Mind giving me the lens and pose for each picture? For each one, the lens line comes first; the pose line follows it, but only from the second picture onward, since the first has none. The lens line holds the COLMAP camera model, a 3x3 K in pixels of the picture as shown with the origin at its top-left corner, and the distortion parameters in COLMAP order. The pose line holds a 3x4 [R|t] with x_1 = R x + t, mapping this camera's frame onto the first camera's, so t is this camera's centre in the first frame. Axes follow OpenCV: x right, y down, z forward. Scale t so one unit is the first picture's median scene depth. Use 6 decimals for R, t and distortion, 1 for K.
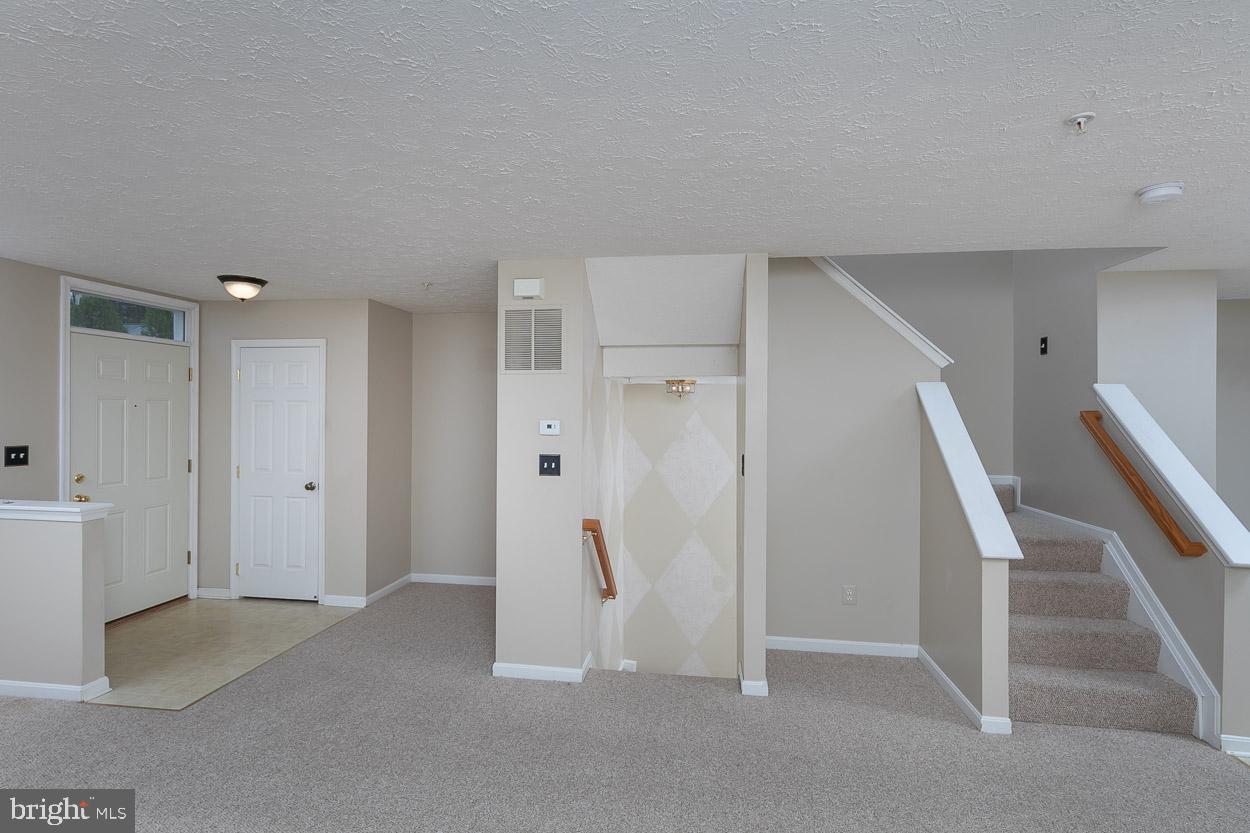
lens RADIAL K [[597.1, 0, 626.1], [0, 597.1, 410.2], [0, 0, 1]] dist [0.000753, 0.001810]
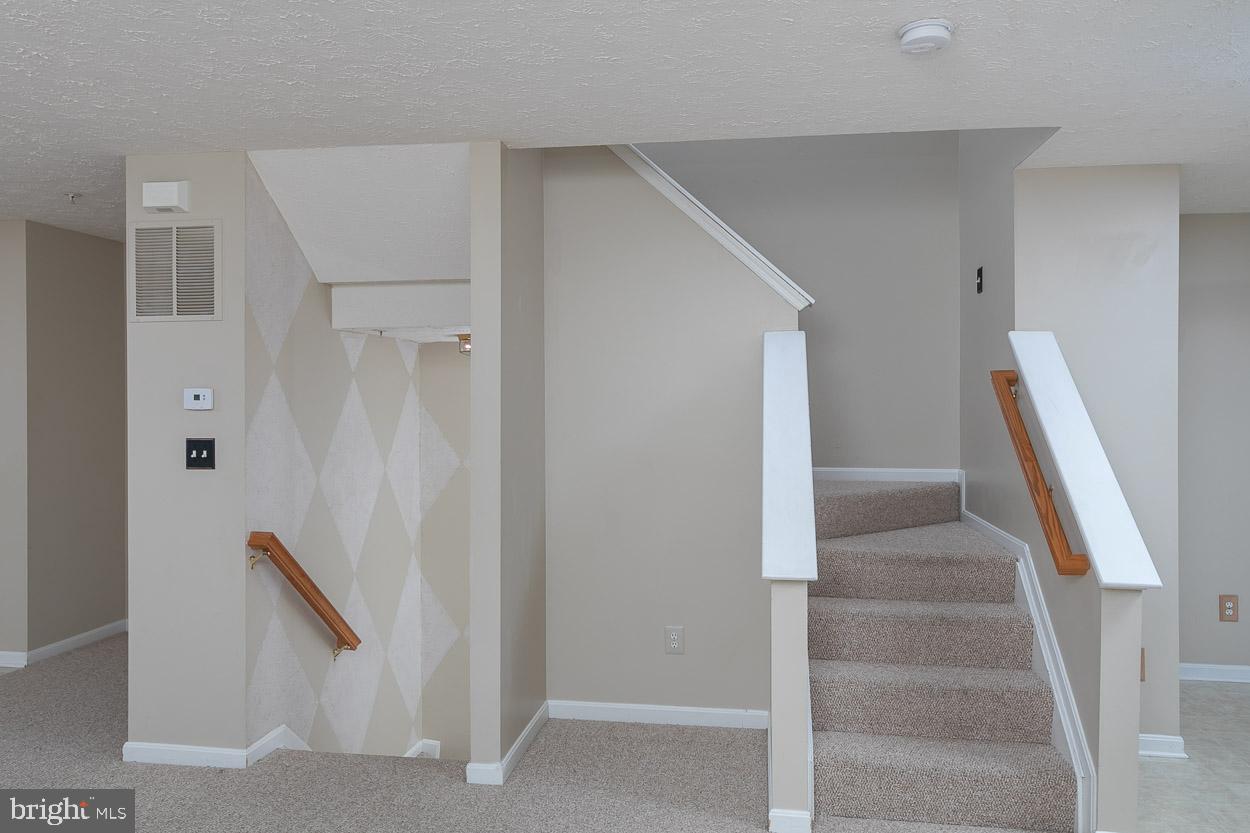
lens RADIAL K [[845.3, 0, 649.4], [0, 845.3, 401.6], [0, 0, 1]] dist [0.006846, -0.000347]
pose [[0.999962, -0.007493, 0.004461, 0.381441], [0.007459, 0.999944, 0.007505, 0.028215], [-0.004517, -0.007472, 0.999962, 0.023265]]
